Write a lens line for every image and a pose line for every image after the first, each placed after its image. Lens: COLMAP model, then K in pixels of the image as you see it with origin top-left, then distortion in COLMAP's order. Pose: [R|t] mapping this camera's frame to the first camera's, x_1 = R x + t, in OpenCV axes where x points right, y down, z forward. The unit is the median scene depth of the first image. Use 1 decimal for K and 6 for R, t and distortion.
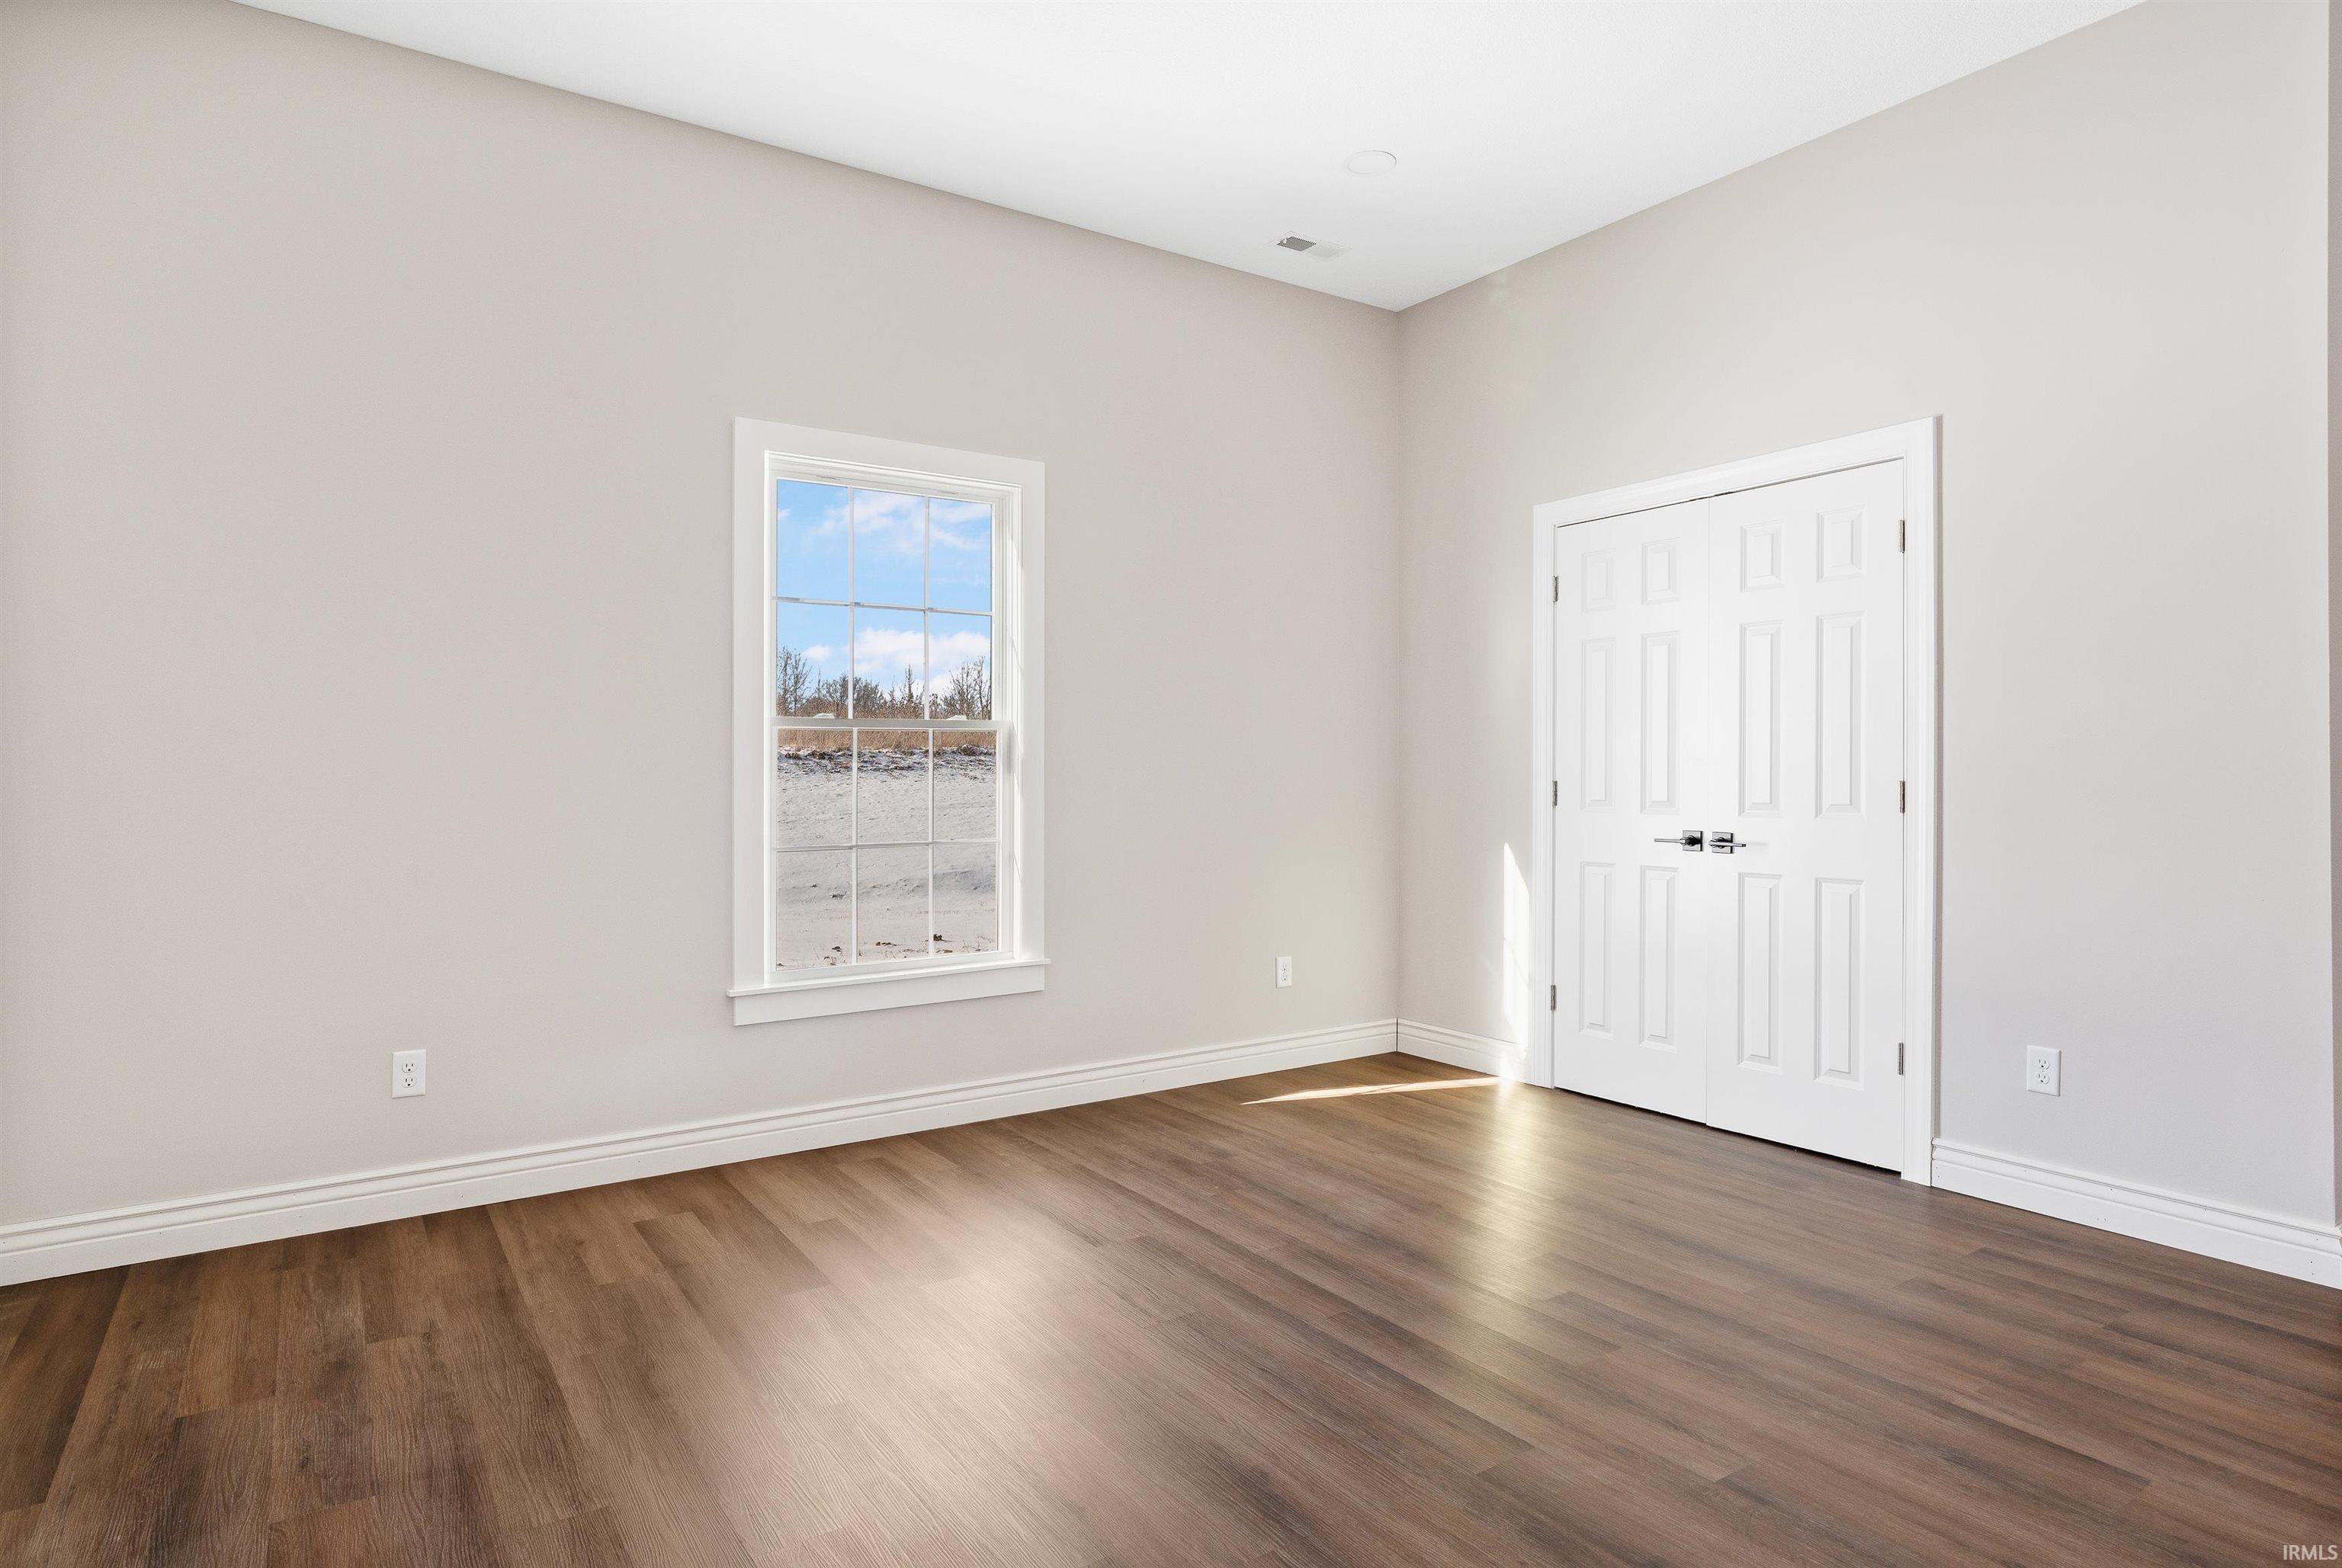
lens RADIAL K [[1285.4, 0, 1171.0], [0, 1285.4, 784.0], [0, 0, 1]] dist [0.001084, 0.000695]
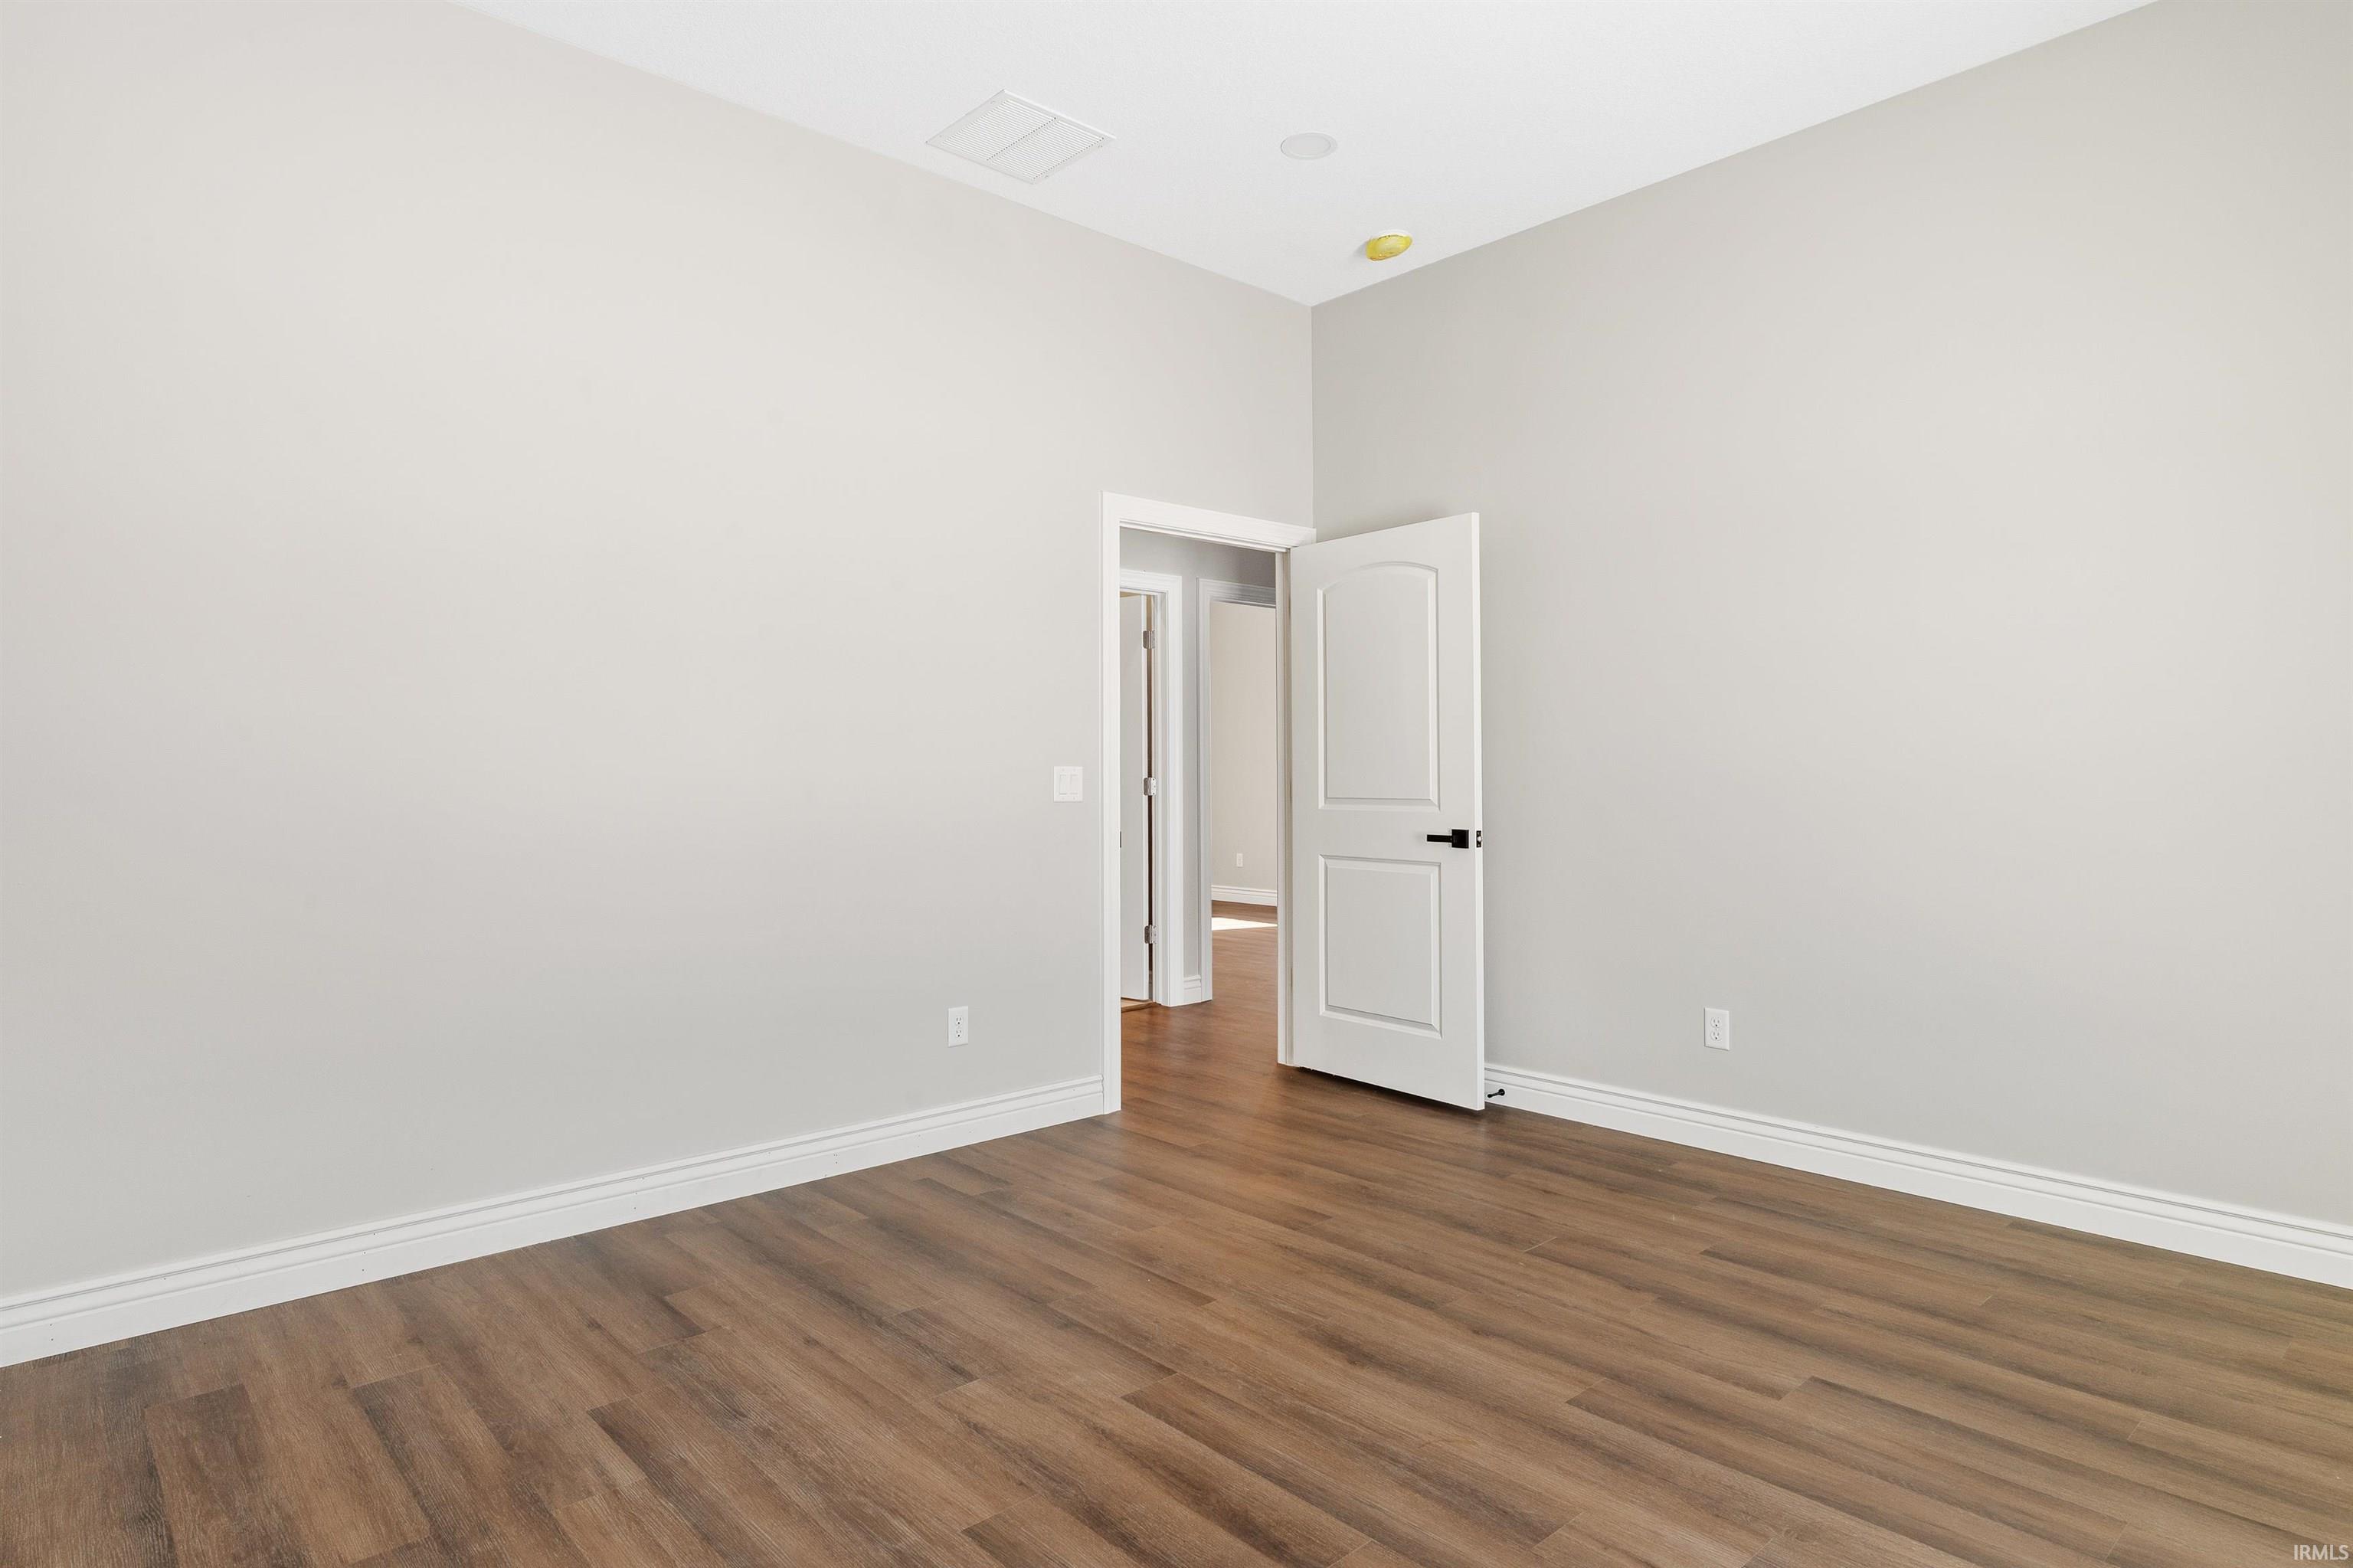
lens RADIAL K [[1291.6, 0, 1176.5], [0, 1291.6, 784.0], [0, 0, 1]] dist [0.001084, 0.000695]
pose [[-0.989656, 0.007456, -0.143264, 0.252535], [0.005026, 0.999837, 0.017320, -0.015932], [0.143370, 0.016421, -0.989533, 1.352936]]
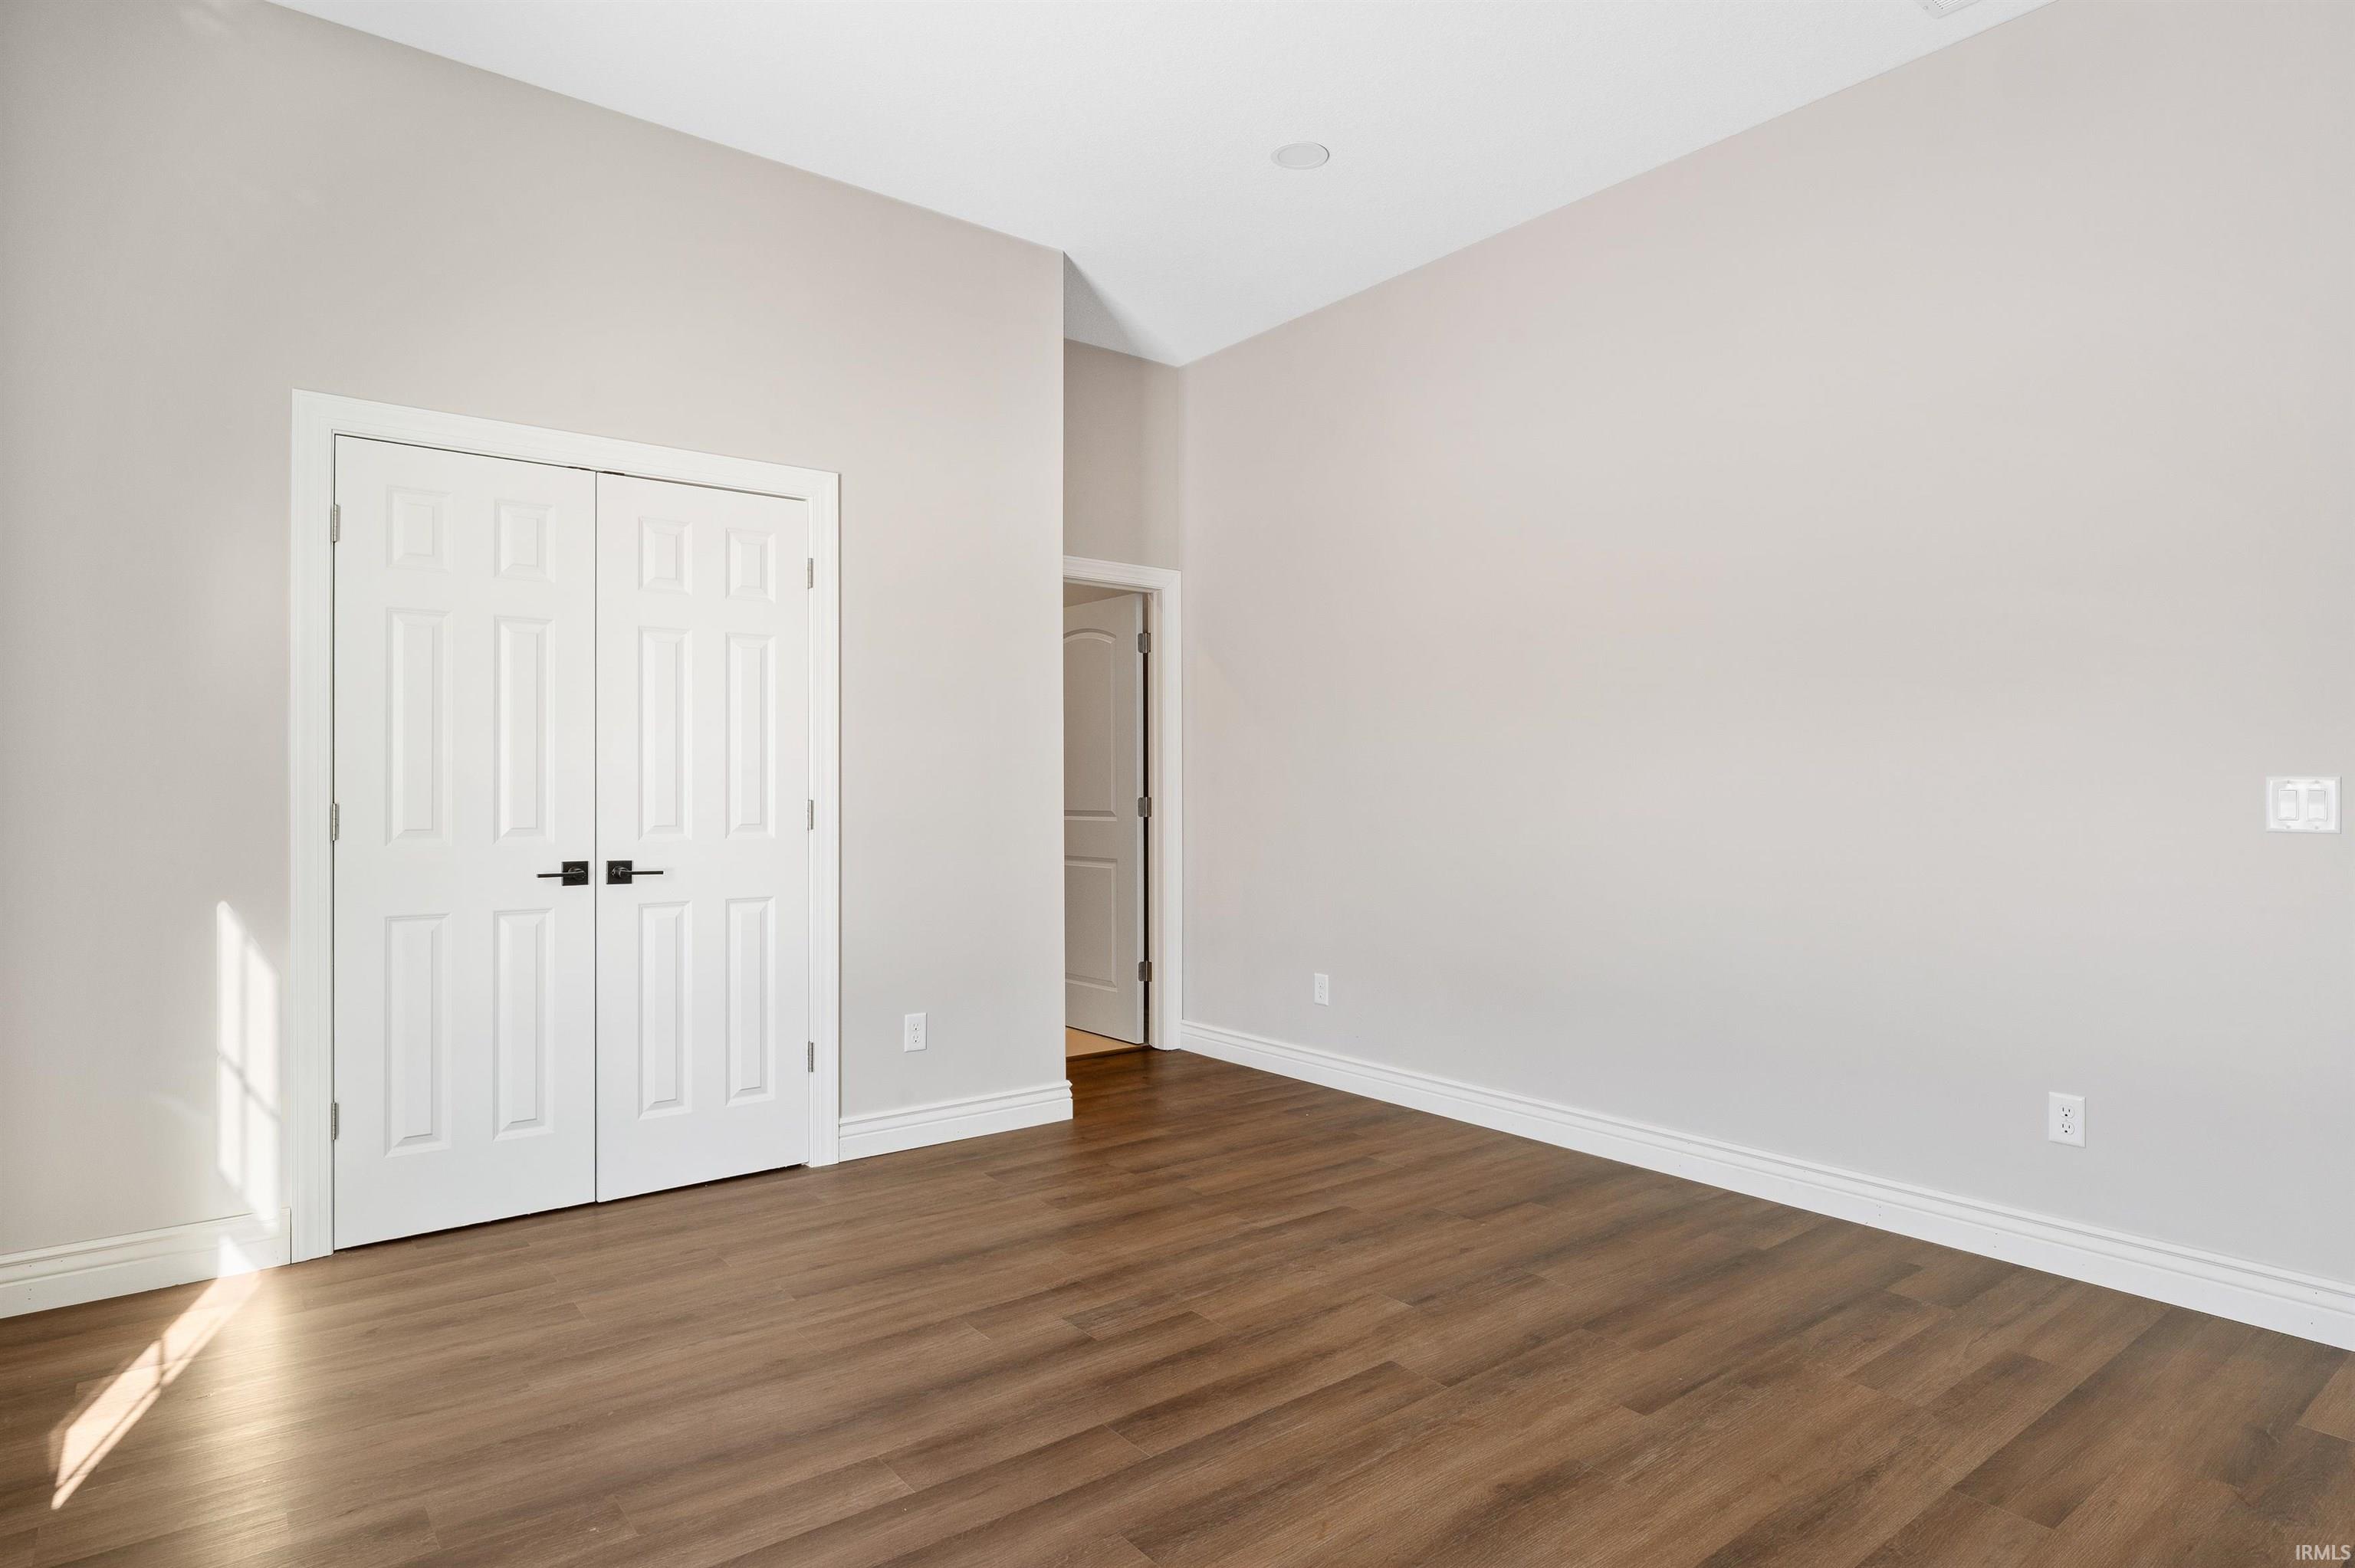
lens RADIAL K [[1275.5, 0, 1181.1], [0, 1275.5, 799.8], [0, 0, 1]] dist [-0.001624, -0.000562]
pose [[-0.070208, -0.002148, 0.997530, -0.565612], [0.009129, 0.999954, 0.002796, -0.003394], [-0.997491, 0.009303, -0.070185, 0.823913]]
